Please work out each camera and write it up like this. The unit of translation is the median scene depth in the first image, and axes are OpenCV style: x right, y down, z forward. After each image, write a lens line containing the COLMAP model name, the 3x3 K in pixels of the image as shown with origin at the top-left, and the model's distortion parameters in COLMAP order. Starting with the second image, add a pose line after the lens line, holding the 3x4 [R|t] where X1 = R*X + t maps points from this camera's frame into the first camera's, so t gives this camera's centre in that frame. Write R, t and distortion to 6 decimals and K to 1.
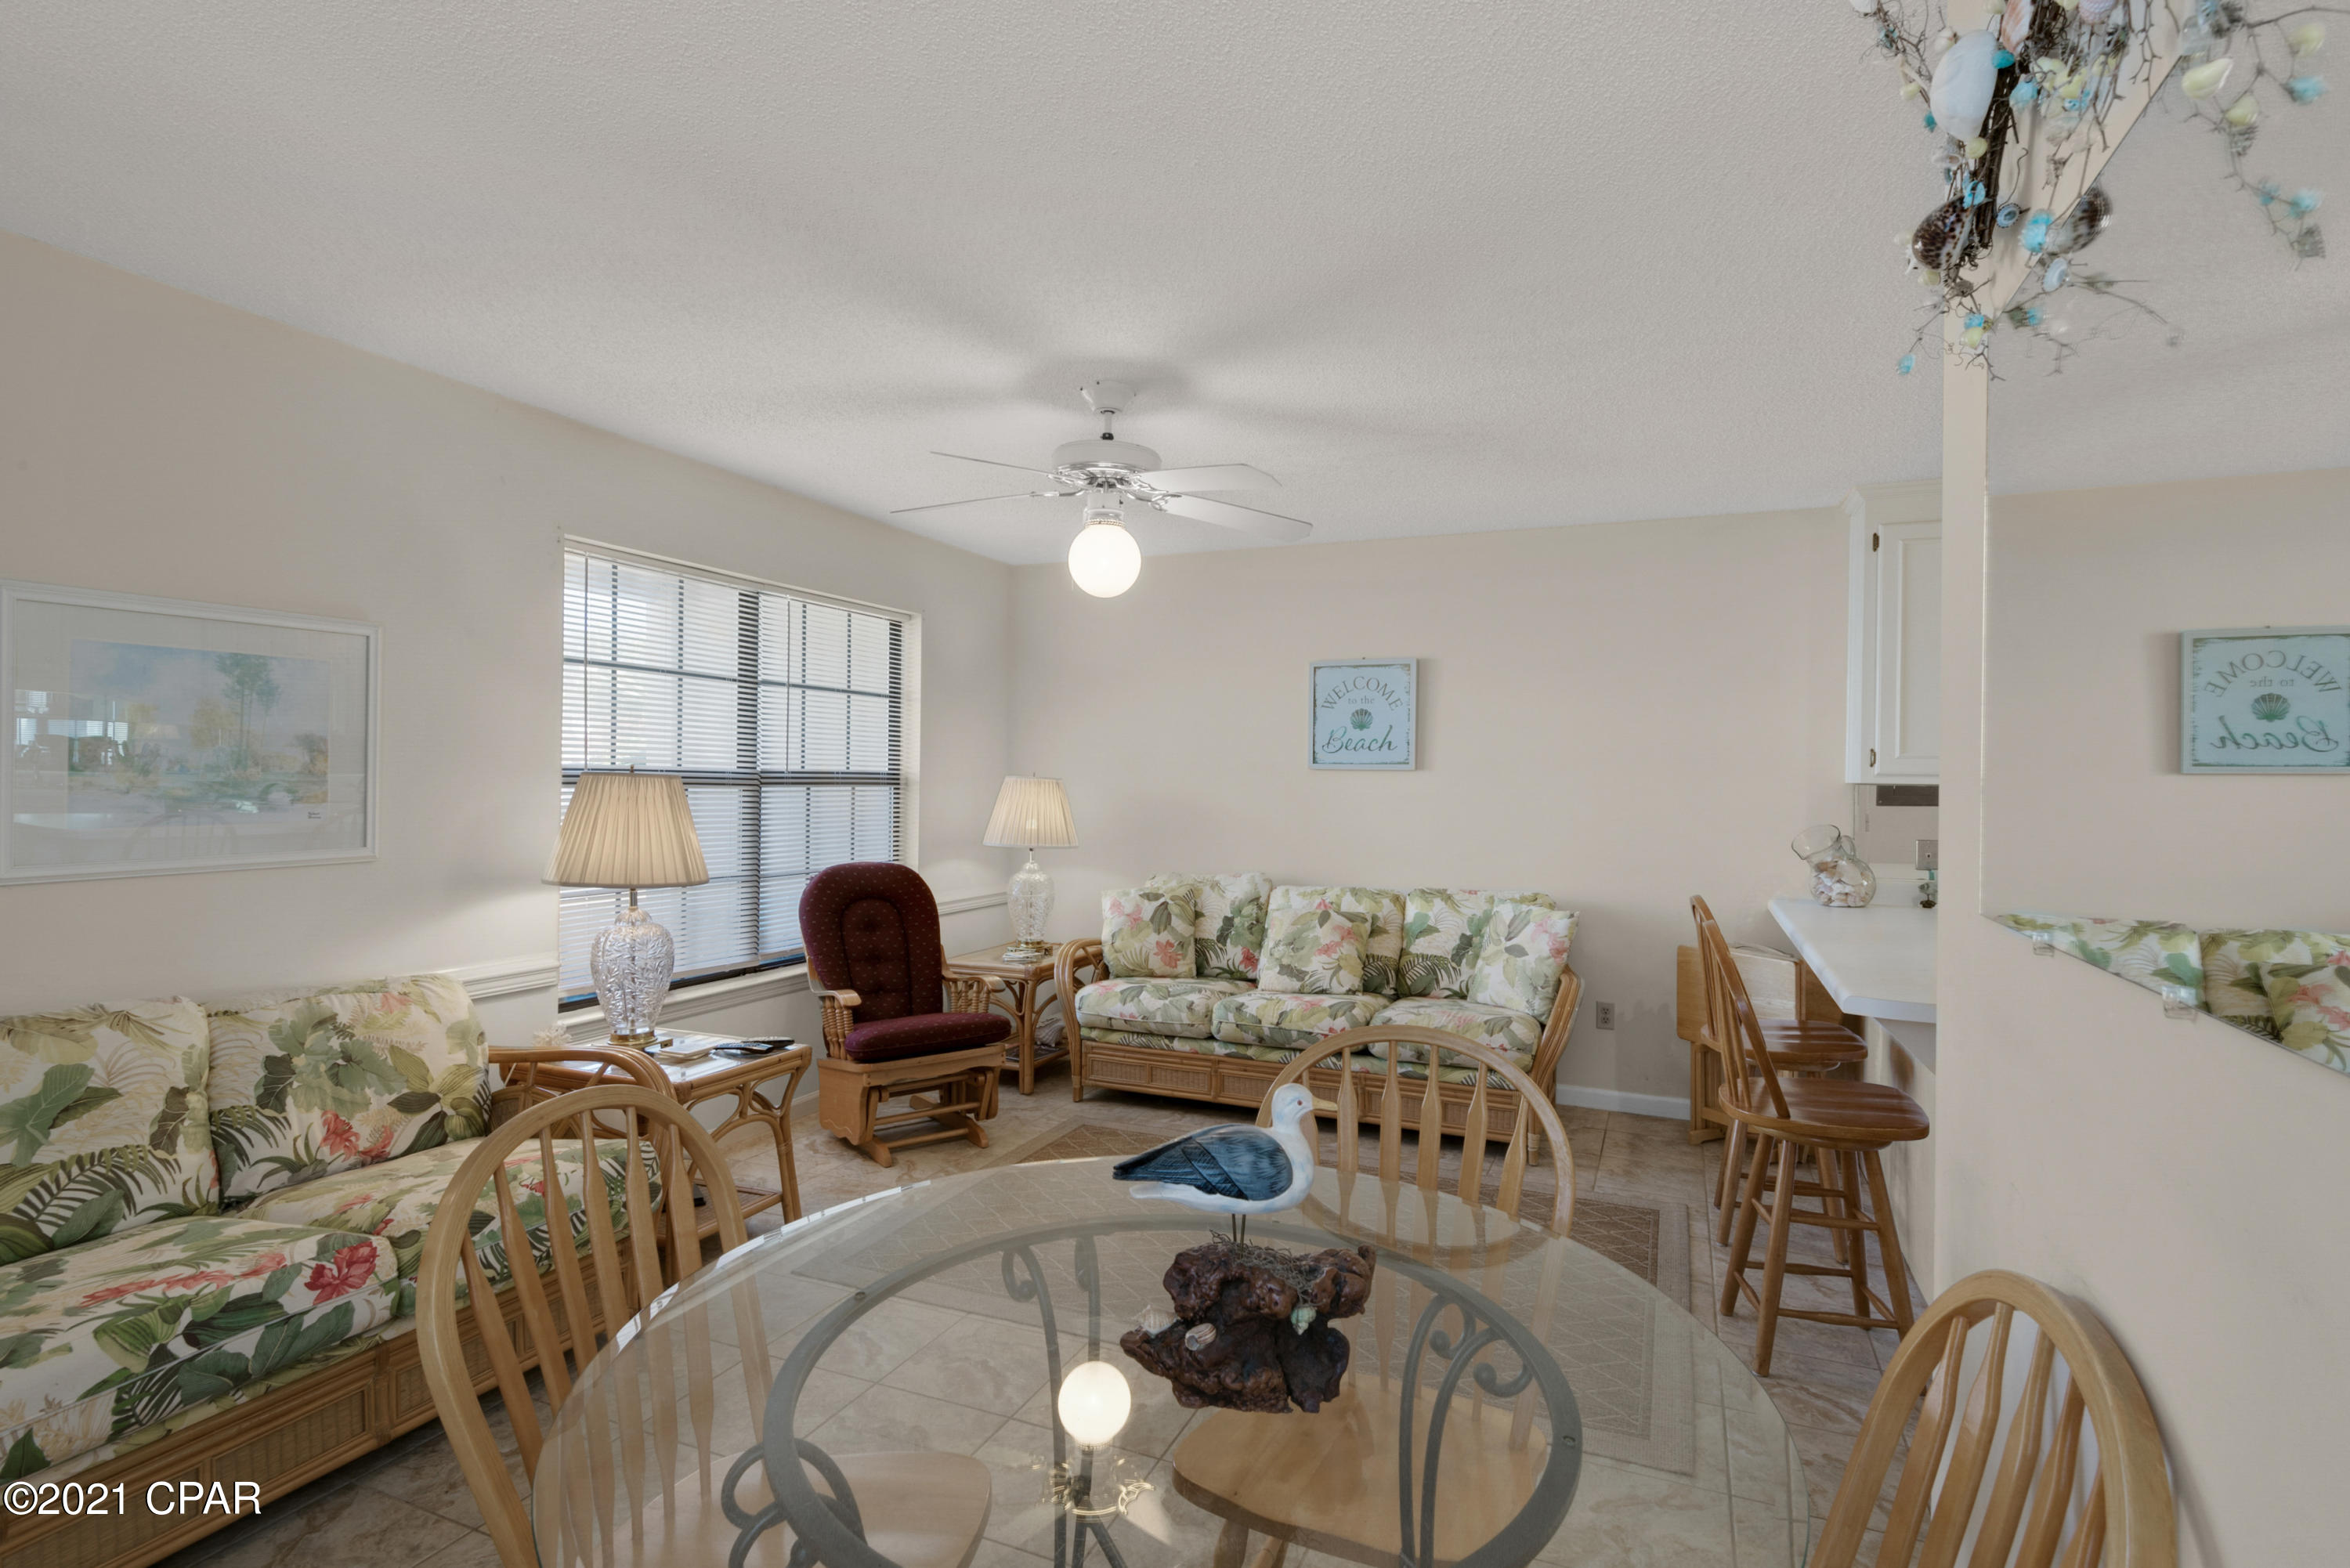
lens RADIAL K [[1158.2, 0, 1181.1], [0, 1158.2, 784.1], [0, 0, 1]] dist [0.027435, -0.023735]
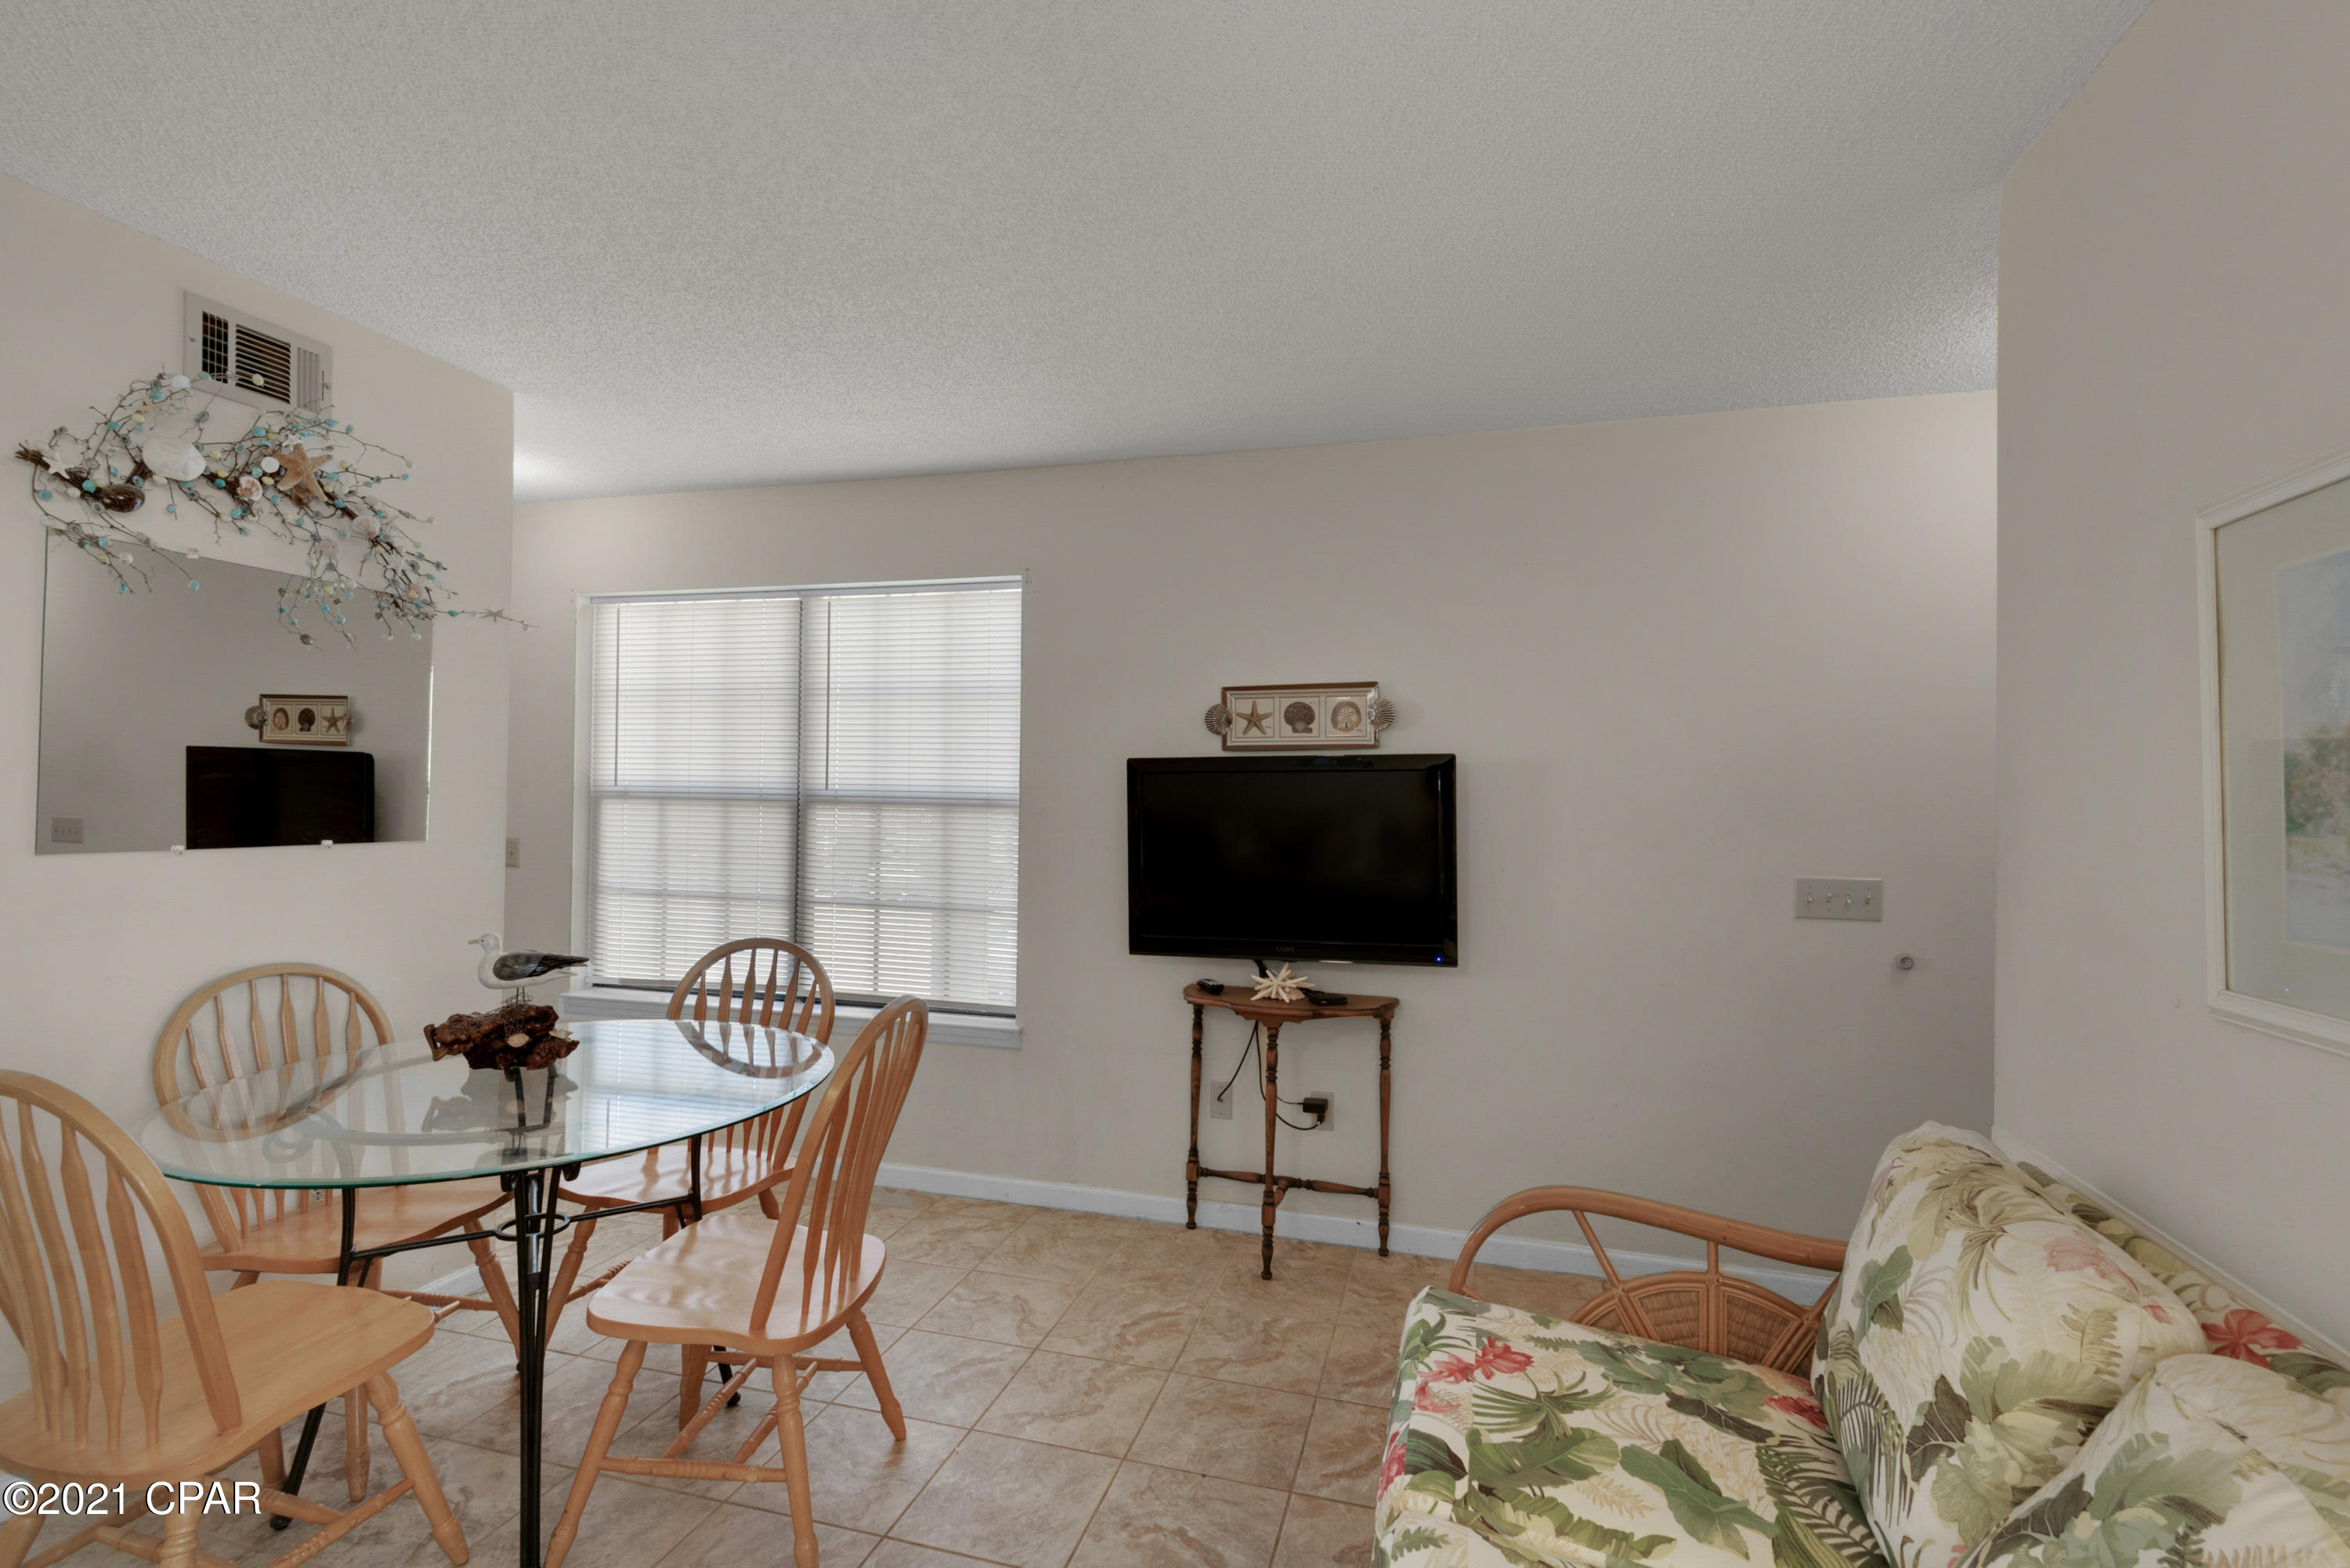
lens RADIAL K [[1059.3, 0, 1178.9], [0, 1059.3, 783.1], [0, 0, 1]] dist [0.038090, -0.023620]
pose [[-0.991544, -0.027862, -0.126748, -0.363947], [-0.027490, 0.999611, -0.004678, -0.013313], [0.126829, -0.001154, -0.991924, 1.265757]]
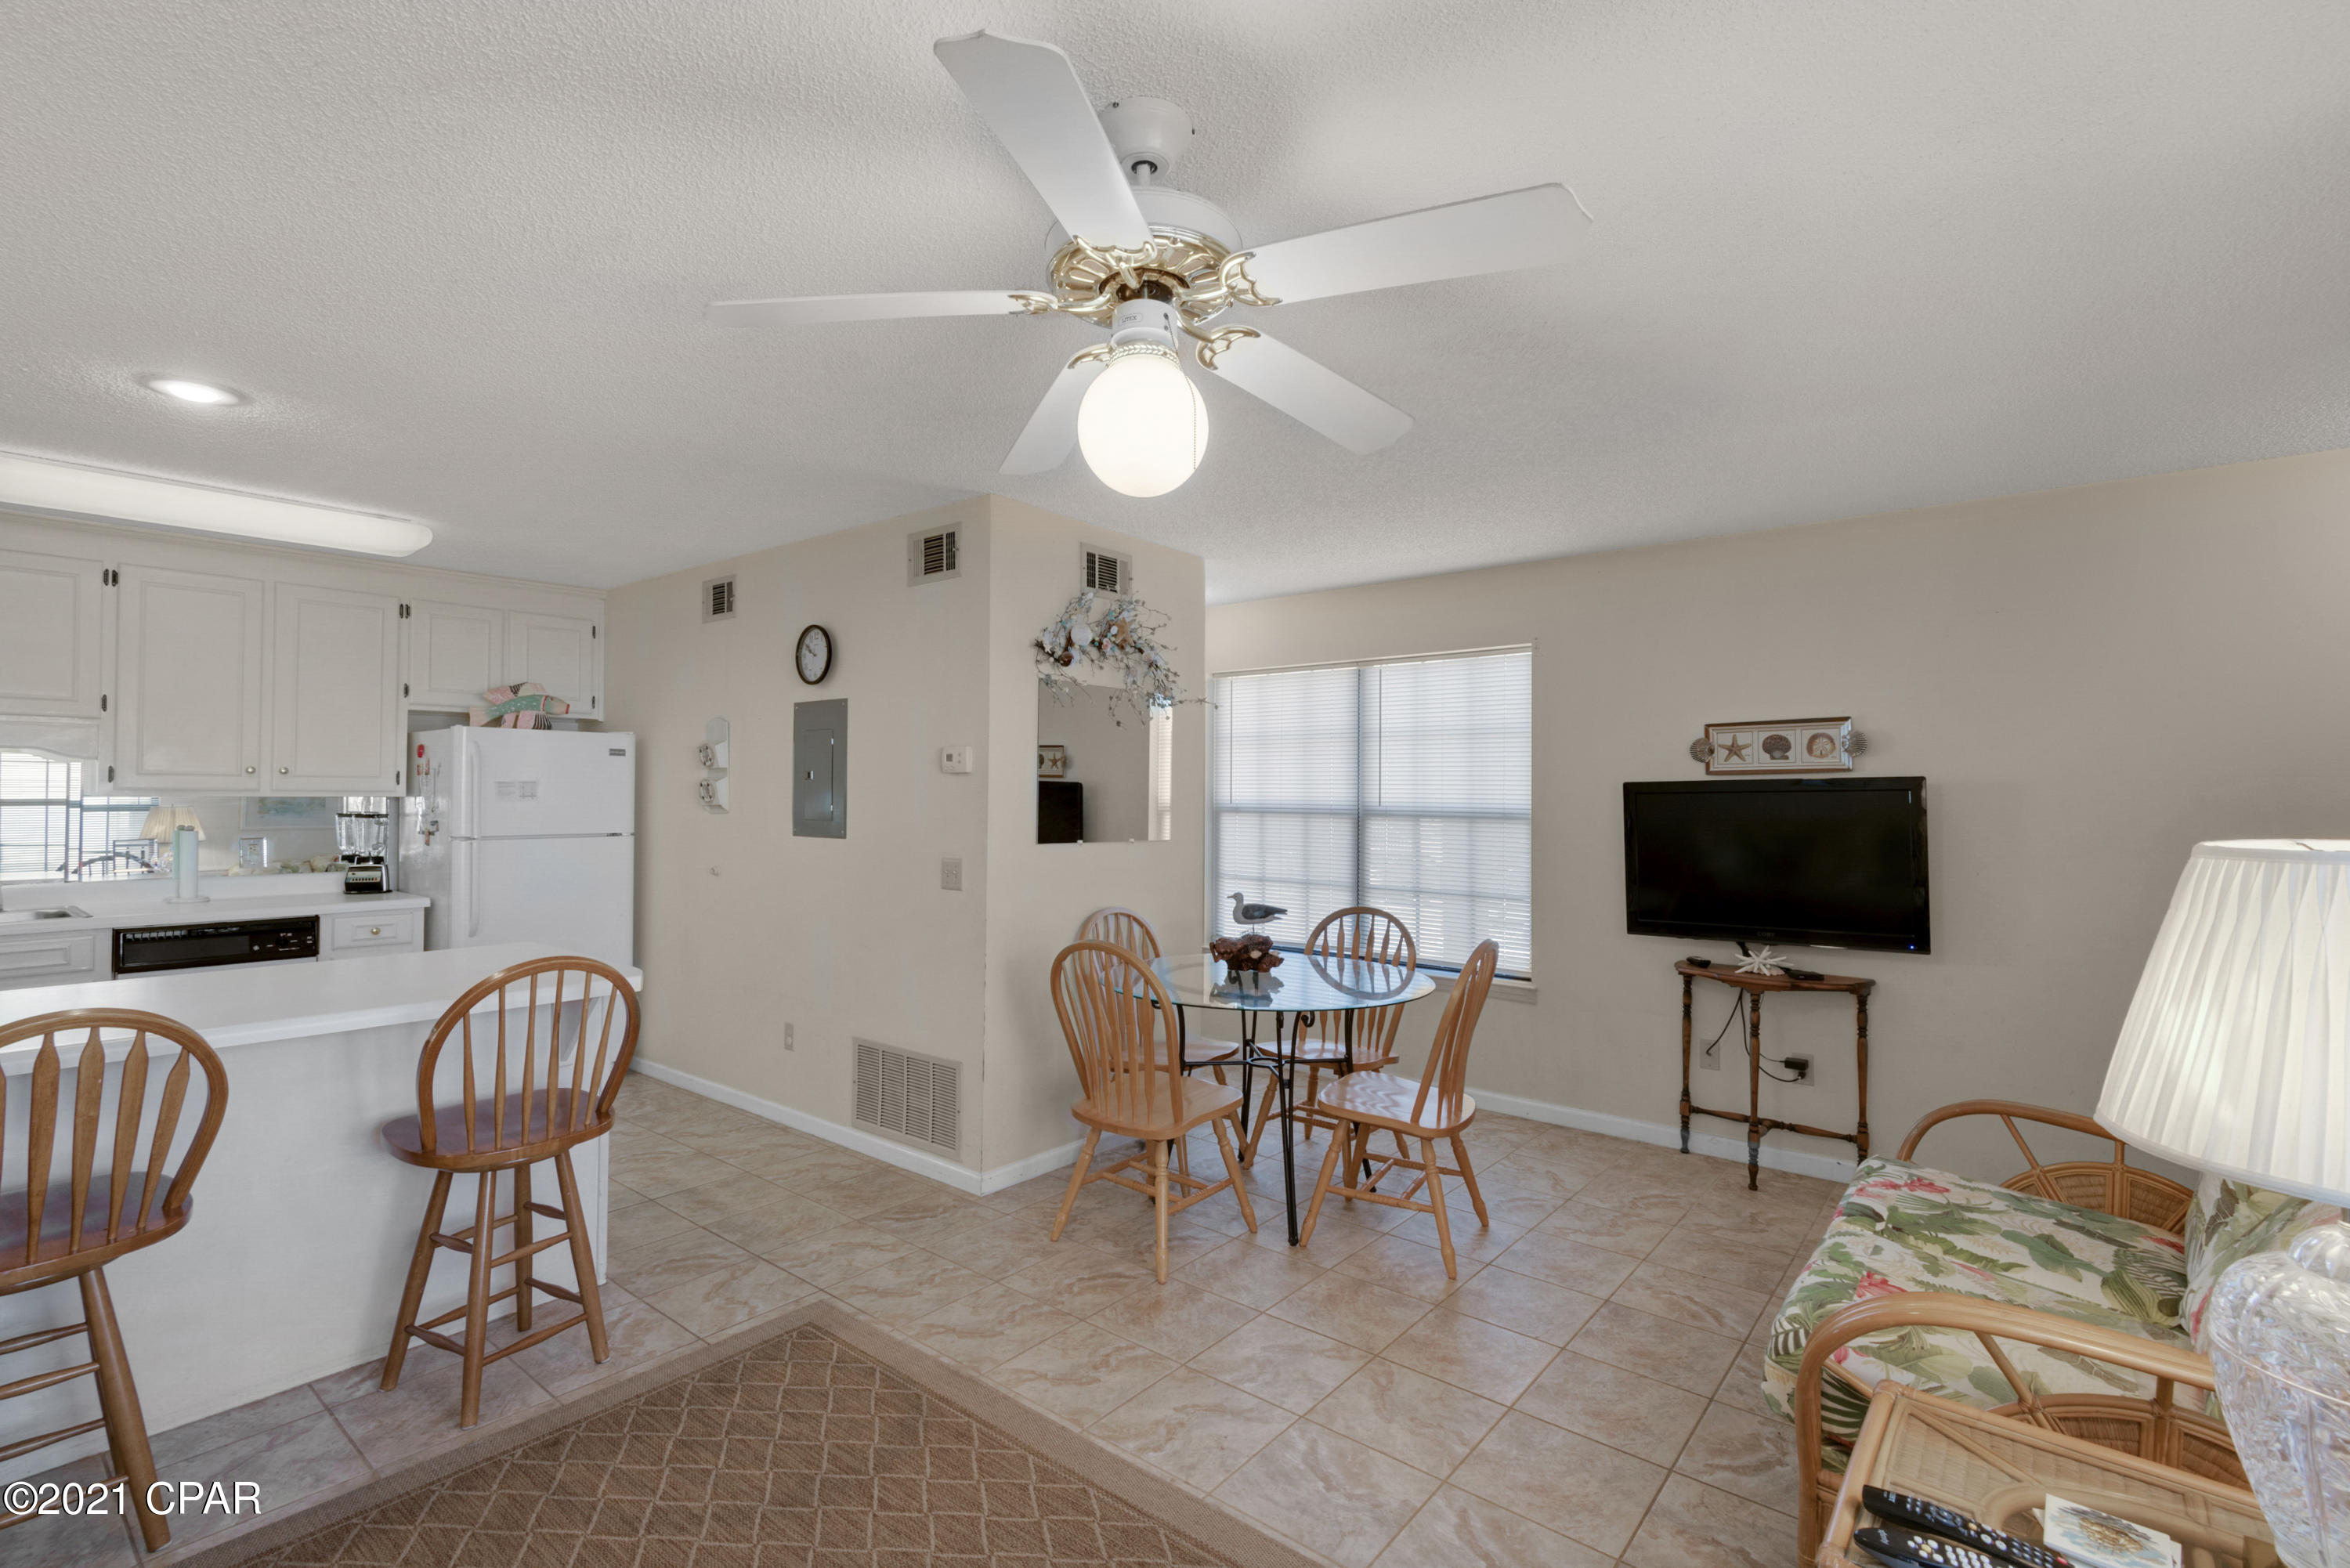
lens RADIAL K [[1059.3, 0, 1178.9], [0, 1059.3, 783.1], [0, 0, 1]] dist [0.038090, -0.023620]
pose [[-0.960066, -0.016213, 0.279302, -0.267833], [-0.017571, 0.999843, -0.002360, -0.028903], [-0.279220, -0.007174, -0.960200, 1.751877]]
